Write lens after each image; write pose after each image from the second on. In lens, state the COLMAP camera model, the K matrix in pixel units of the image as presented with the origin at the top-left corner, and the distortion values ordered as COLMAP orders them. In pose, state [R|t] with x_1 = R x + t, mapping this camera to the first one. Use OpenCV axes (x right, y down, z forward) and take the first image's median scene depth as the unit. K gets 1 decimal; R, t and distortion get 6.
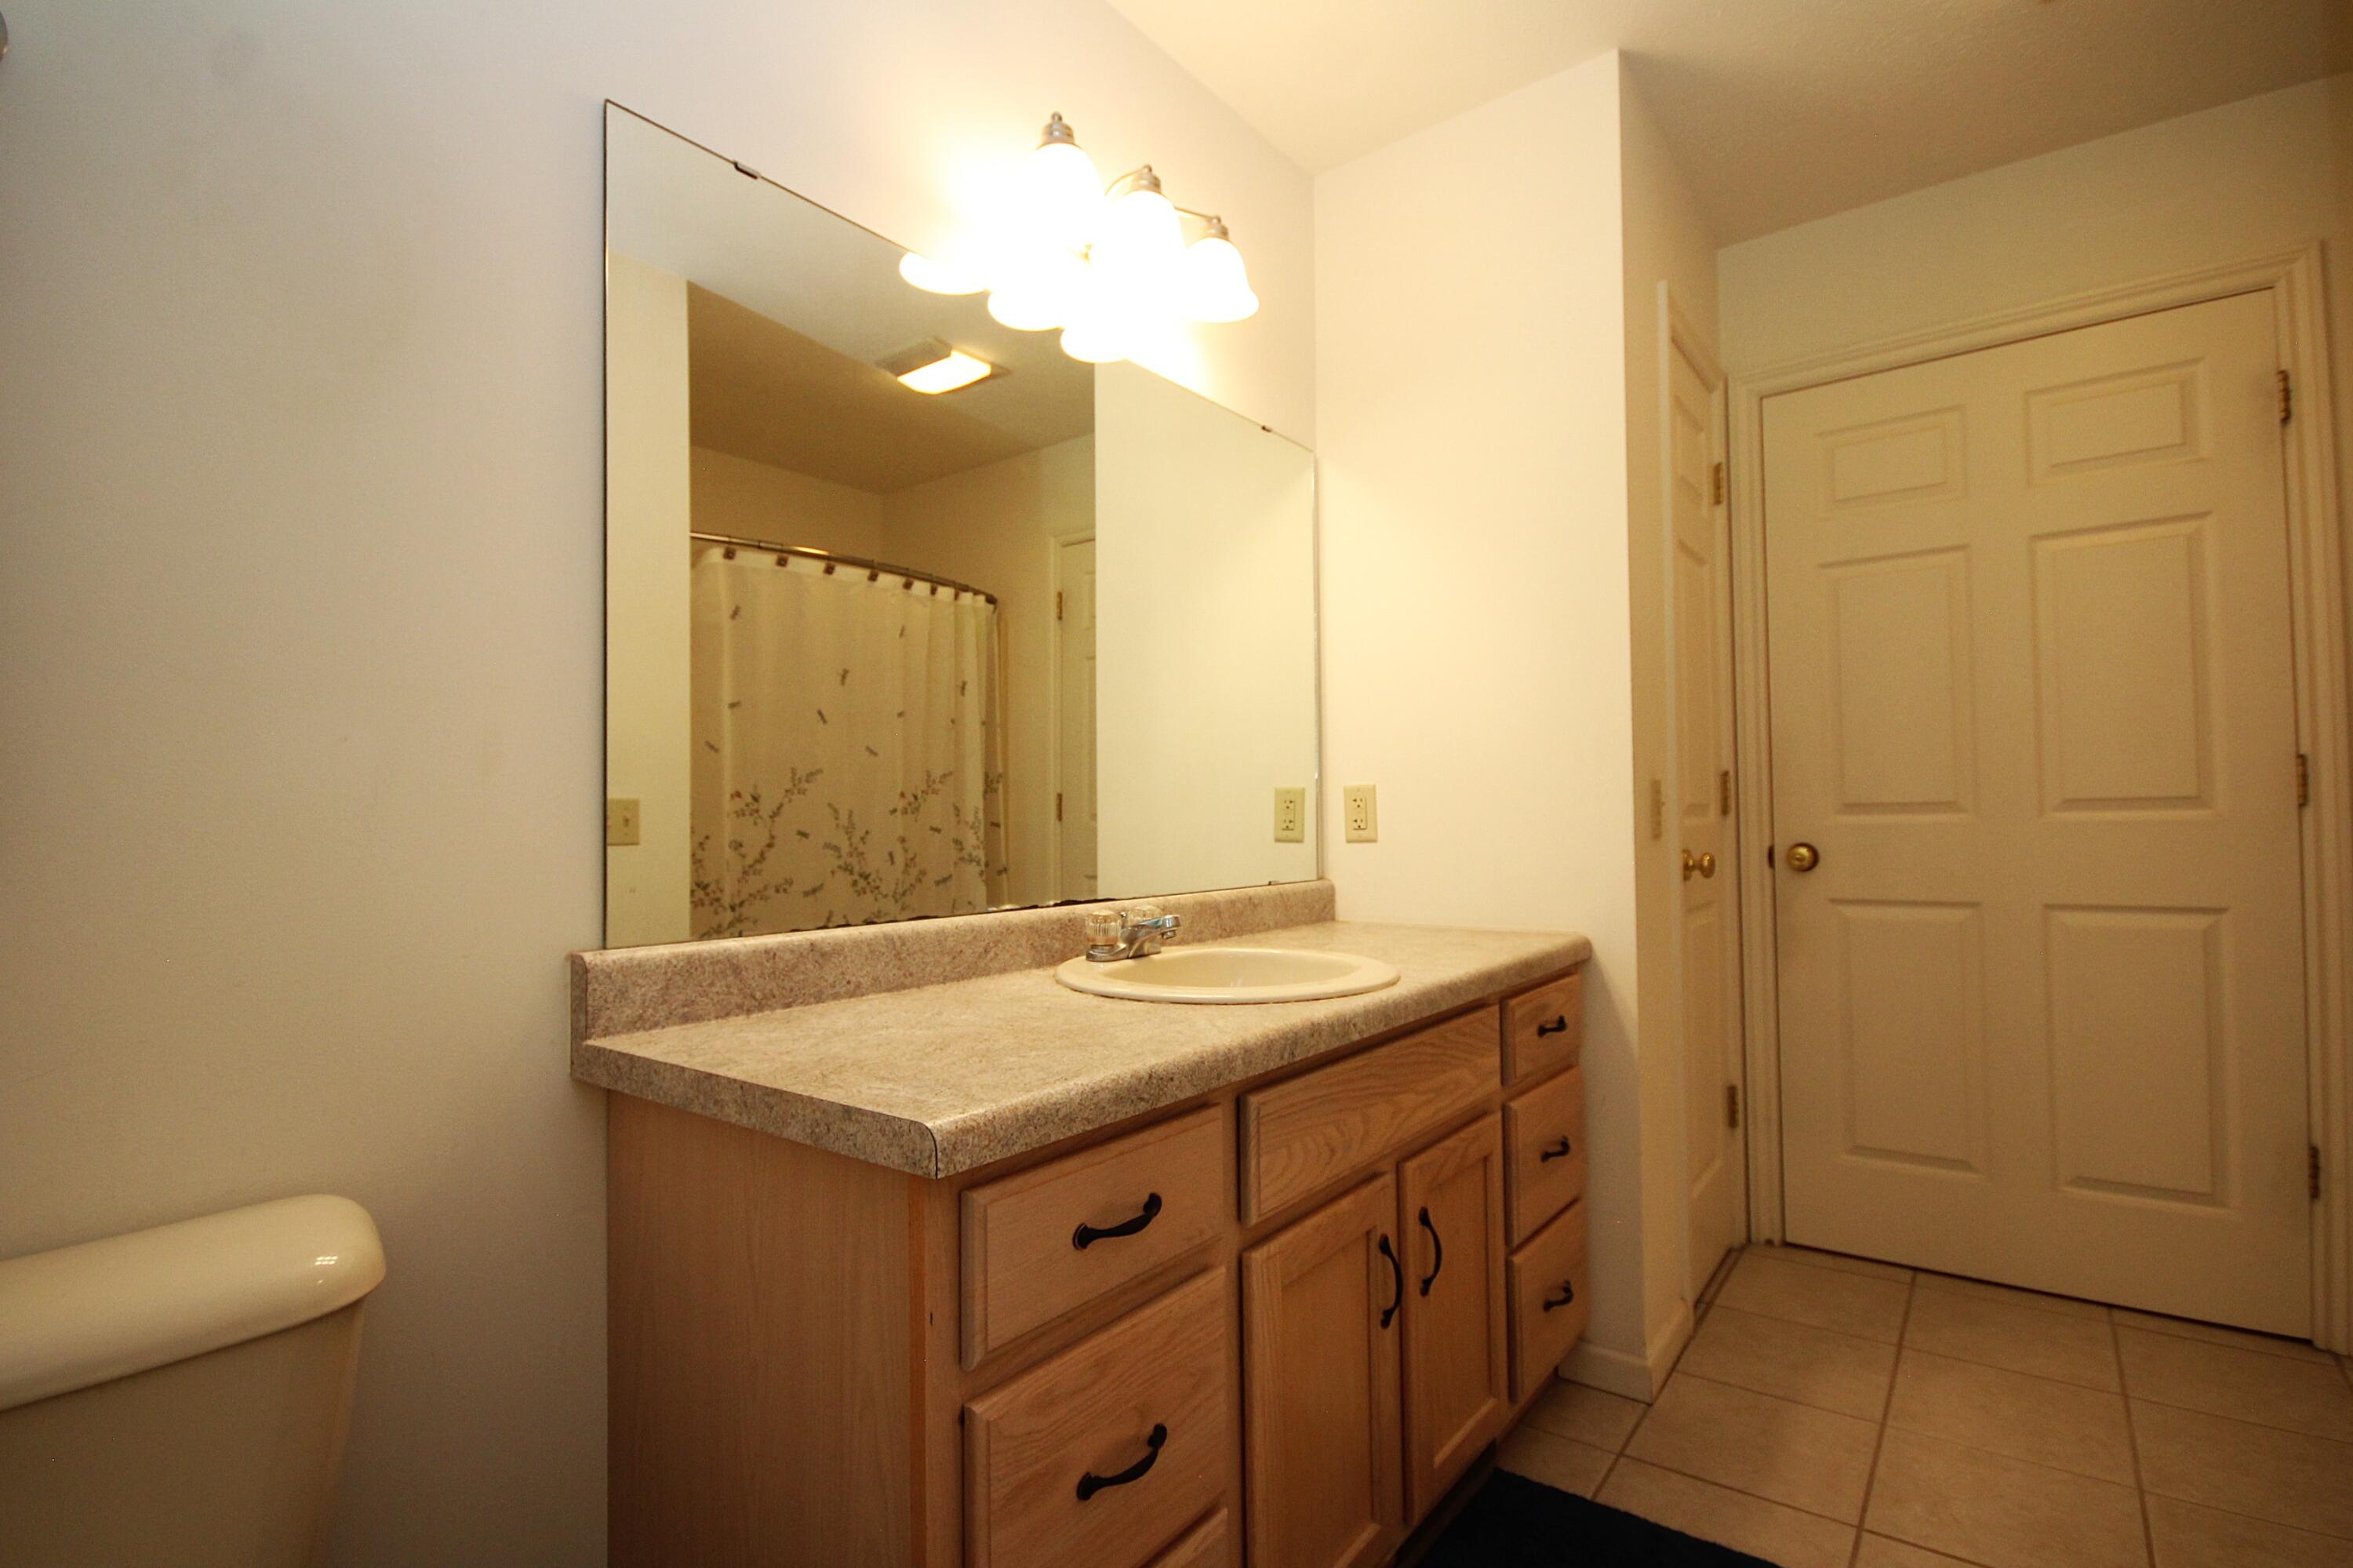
lens RADIAL K [[1114.5, 0, 1176.5], [0, 1114.5, 784.0], [0, 0, 1]] dist [-0.012335, -0.000123]
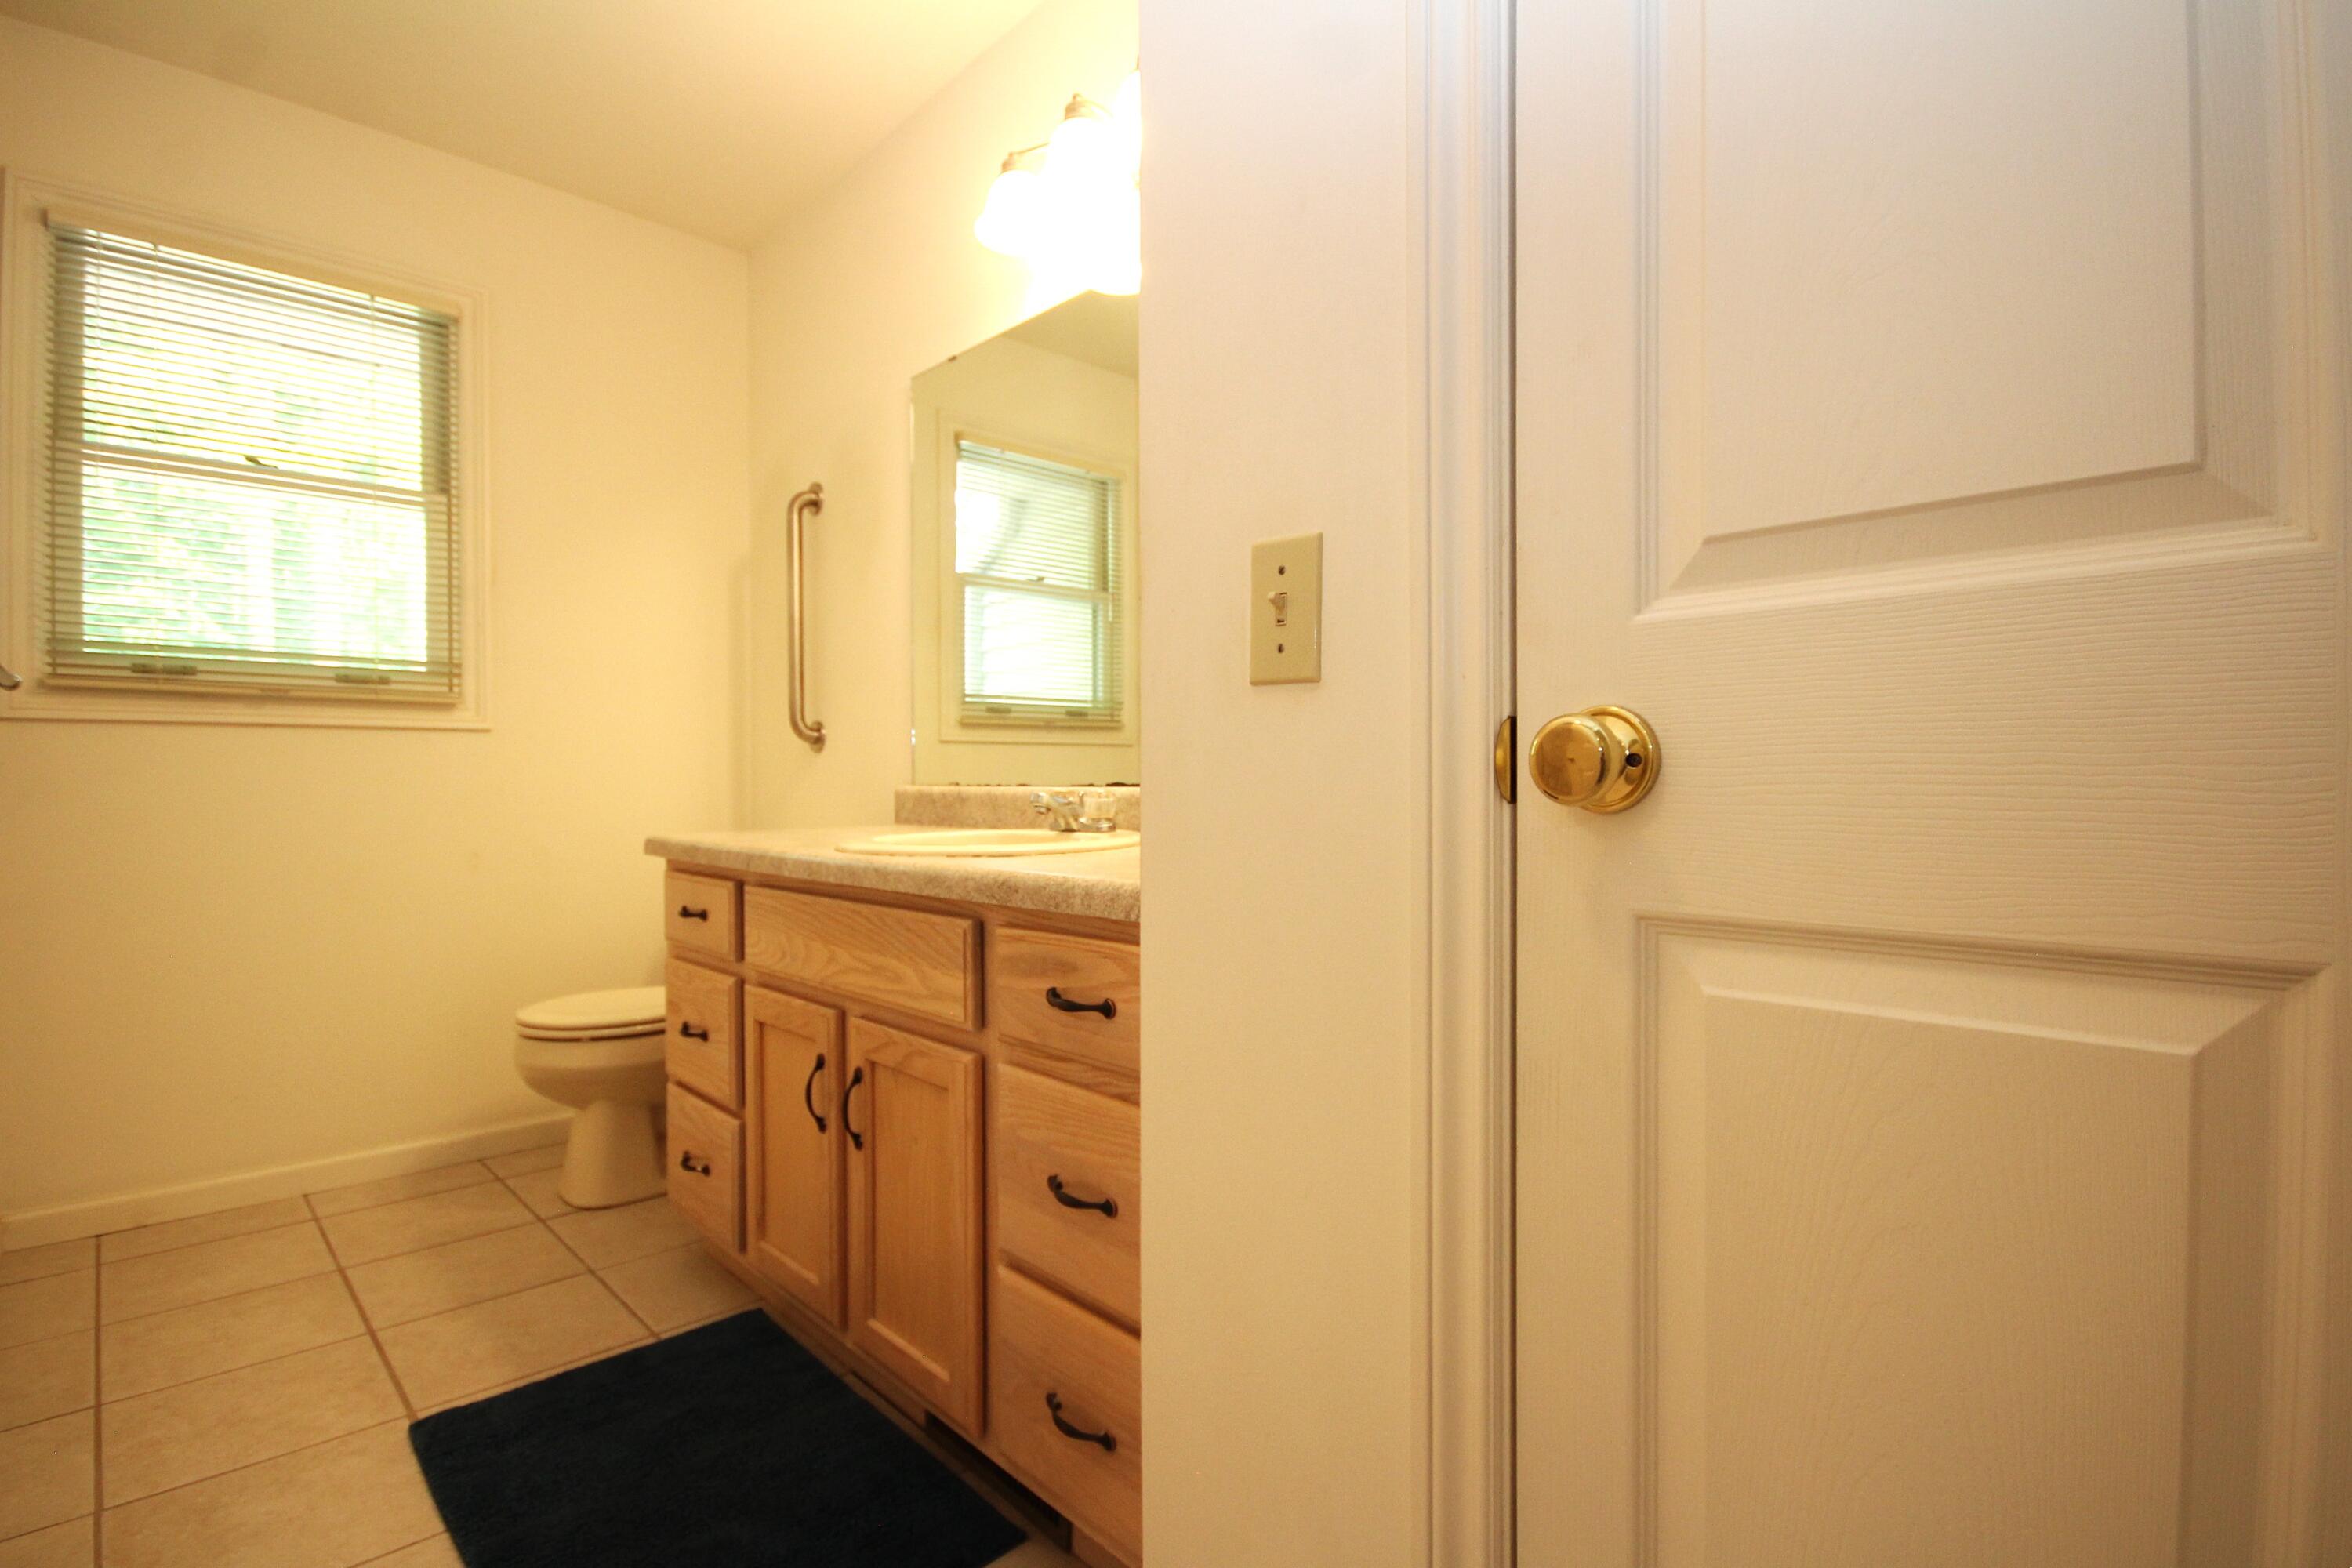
lens RADIAL K [[1114.0, 0, 1176.0], [0, 1114.0, 784.0], [0, 0, 1]] dist [-0.012335, -0.000123]
pose [[-0.155057, 0.018096, -0.987740, 1.164167], [0.038671, 0.999177, 0.012235, 0.108512], [0.987148, -0.036299, -0.155629, 1.416774]]
